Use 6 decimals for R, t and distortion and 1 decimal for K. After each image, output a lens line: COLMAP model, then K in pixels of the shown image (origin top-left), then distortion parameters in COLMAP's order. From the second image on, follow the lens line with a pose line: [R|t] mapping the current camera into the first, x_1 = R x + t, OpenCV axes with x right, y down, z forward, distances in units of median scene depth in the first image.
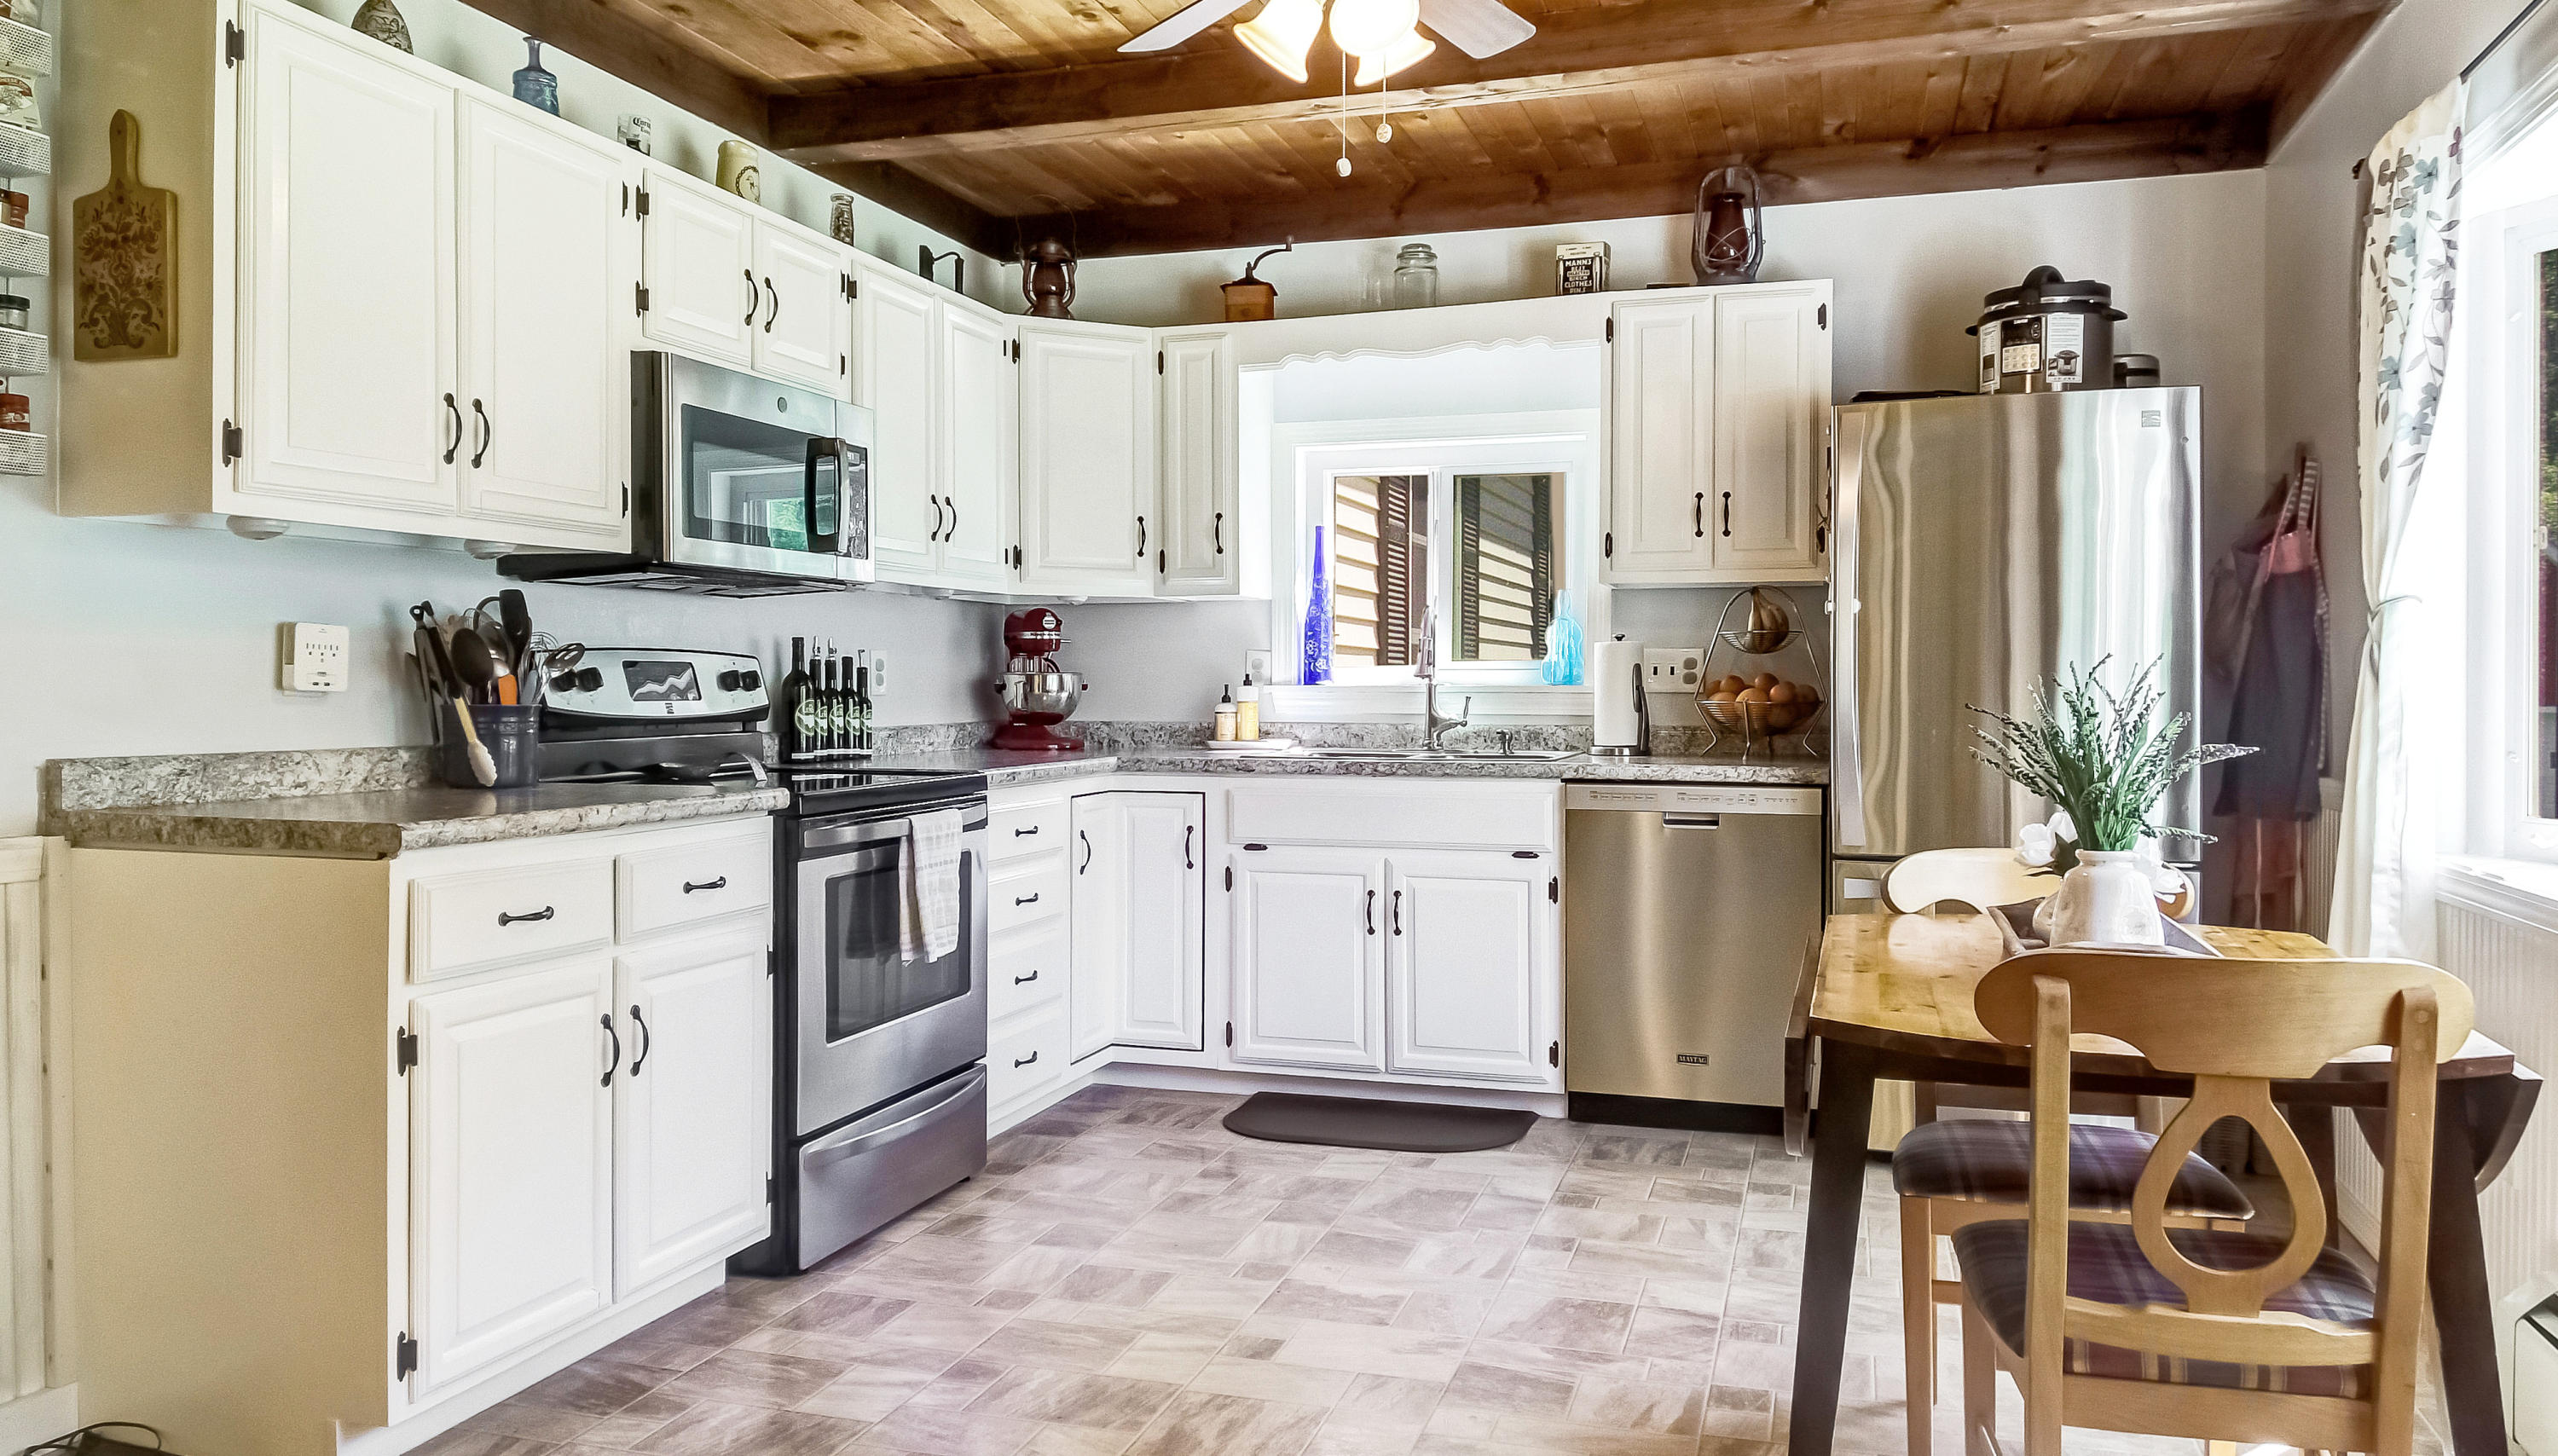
lens RADIAL K [[1789.5, 0, 1225.5], [0, 1789.5, 708.7], [0, 0, 1]] dist [0.054229, -0.077110]
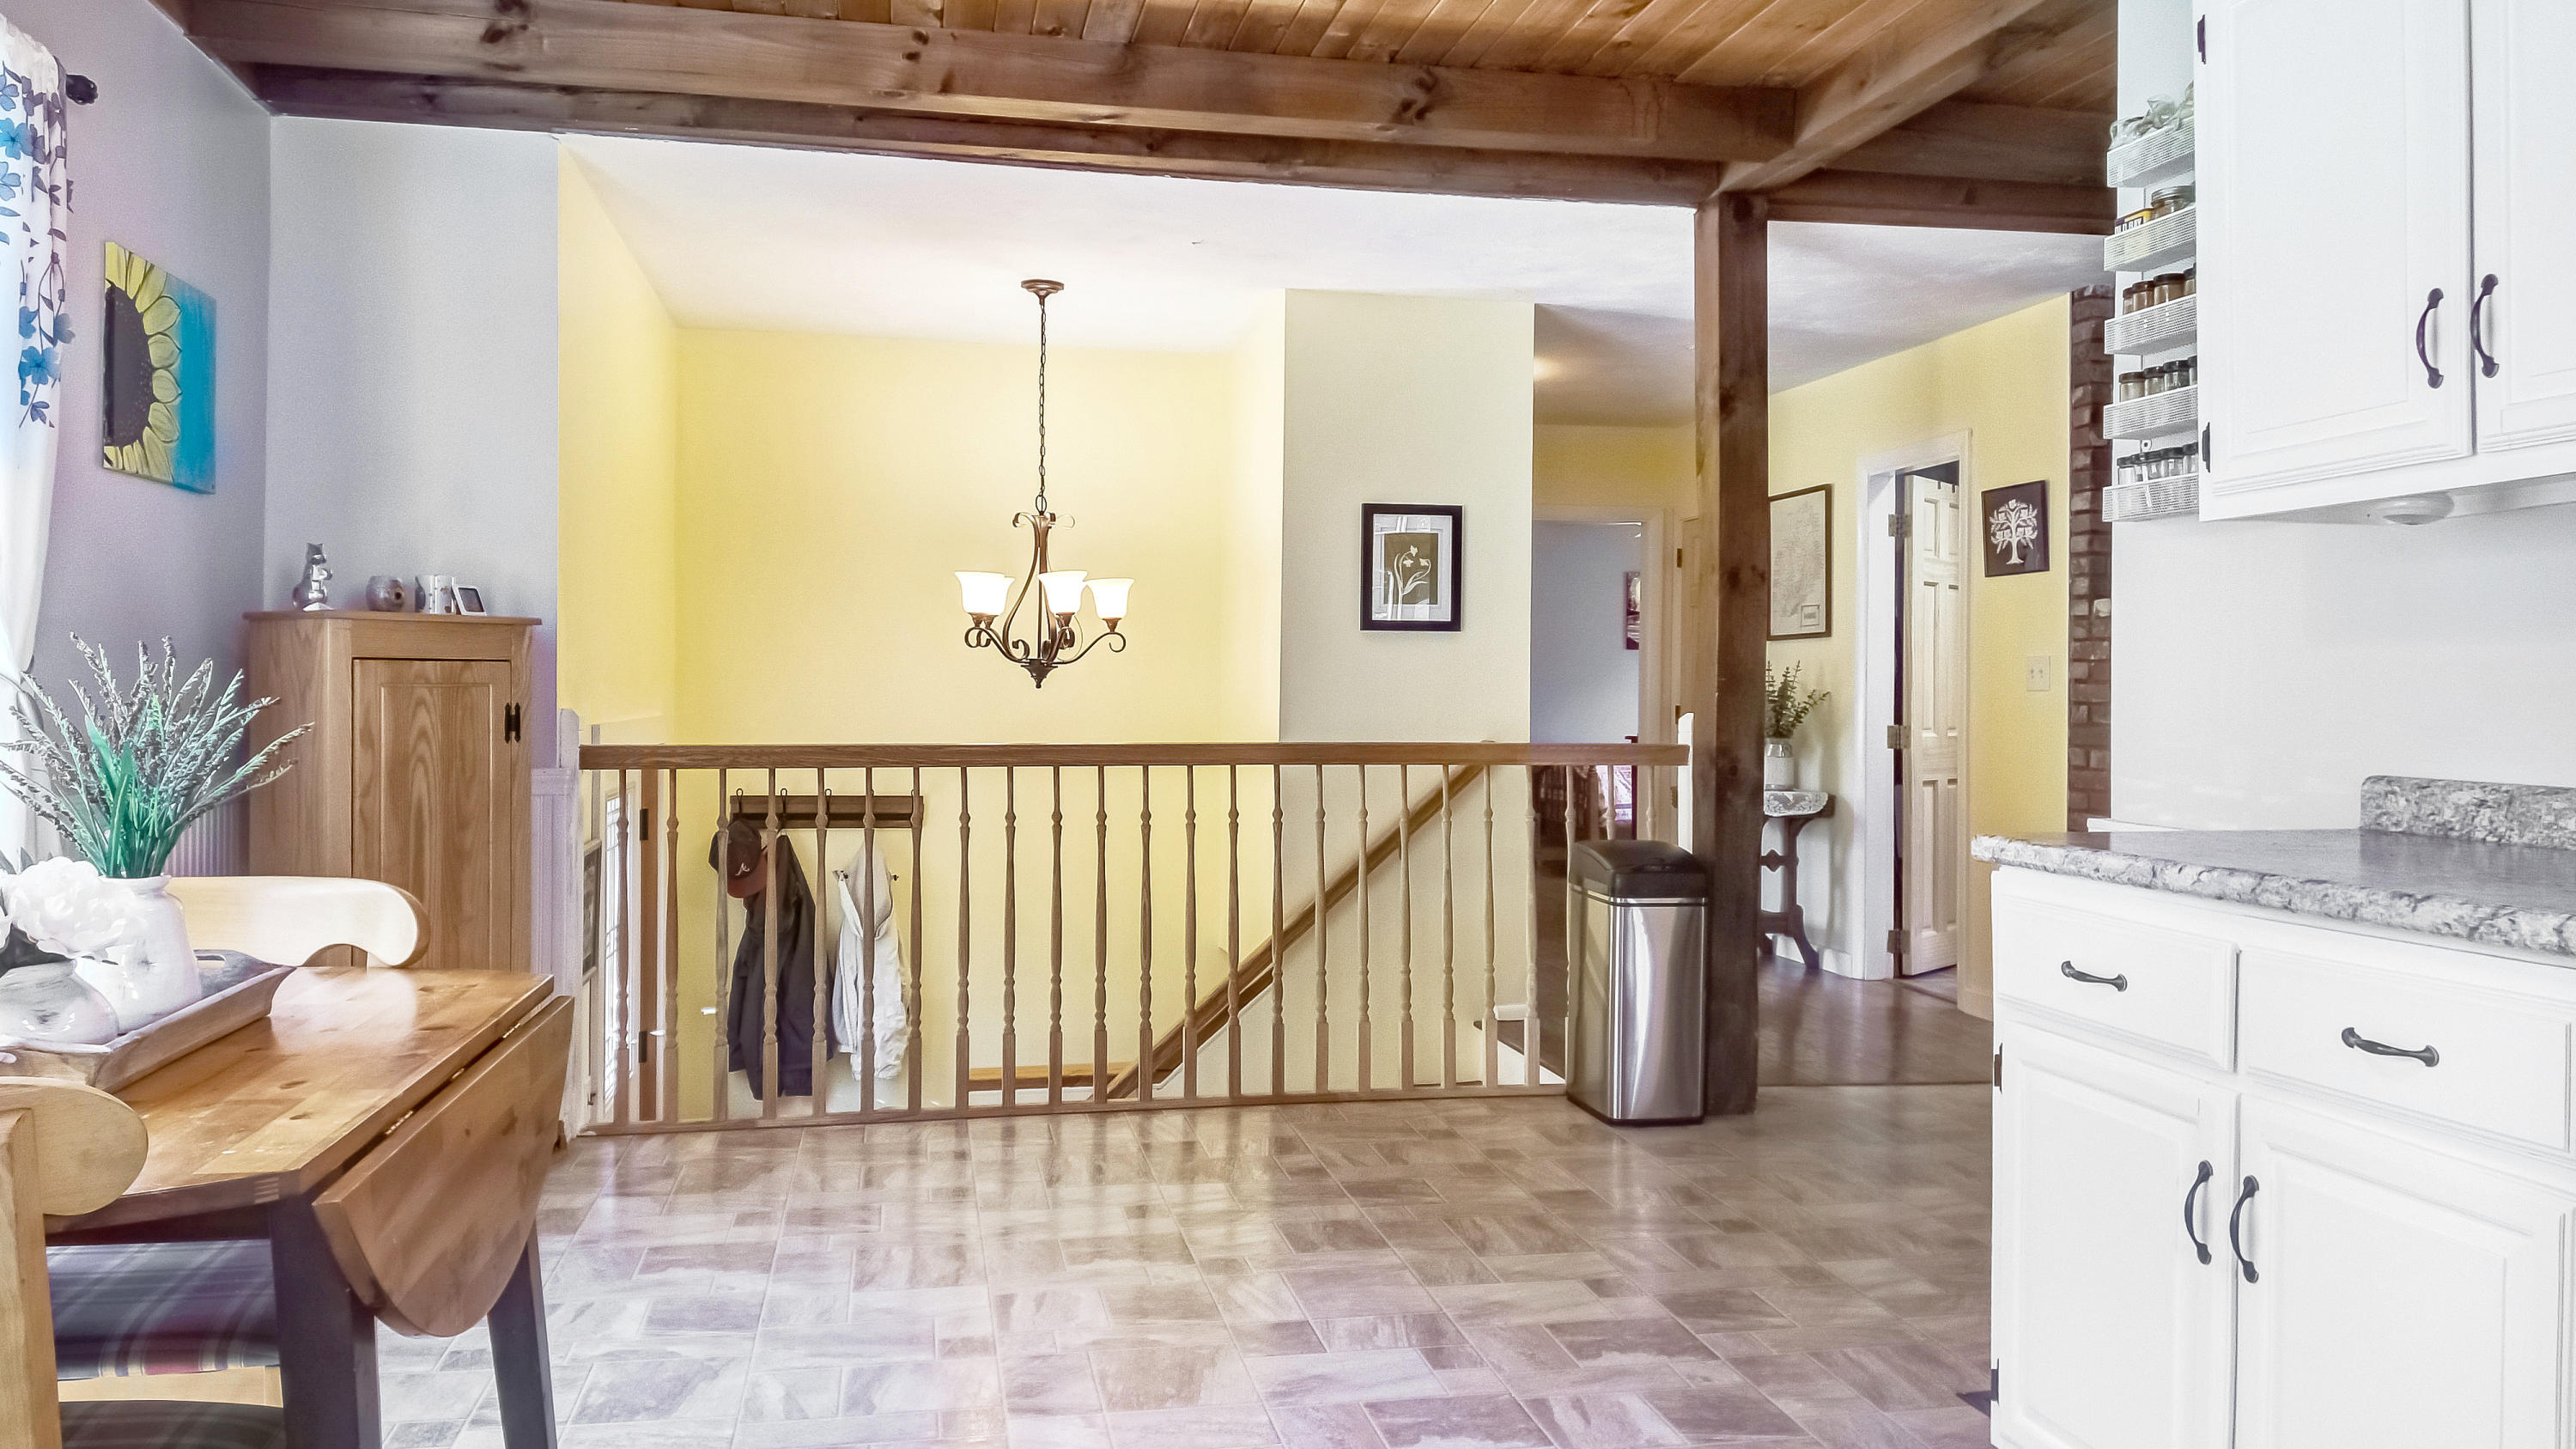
lens RADIAL K [[1851.6, 0, 1287.9], [0, 1851.6, 675.1], [0, 0, 1]] dist [0.039907, -0.103421]
pose [[-0.870535, -0.021163, -0.491652, 0.461648], [-0.024272, 0.999705, -0.000054, -0.016739], [0.491508, 0.011886, -0.870792, 1.743913]]
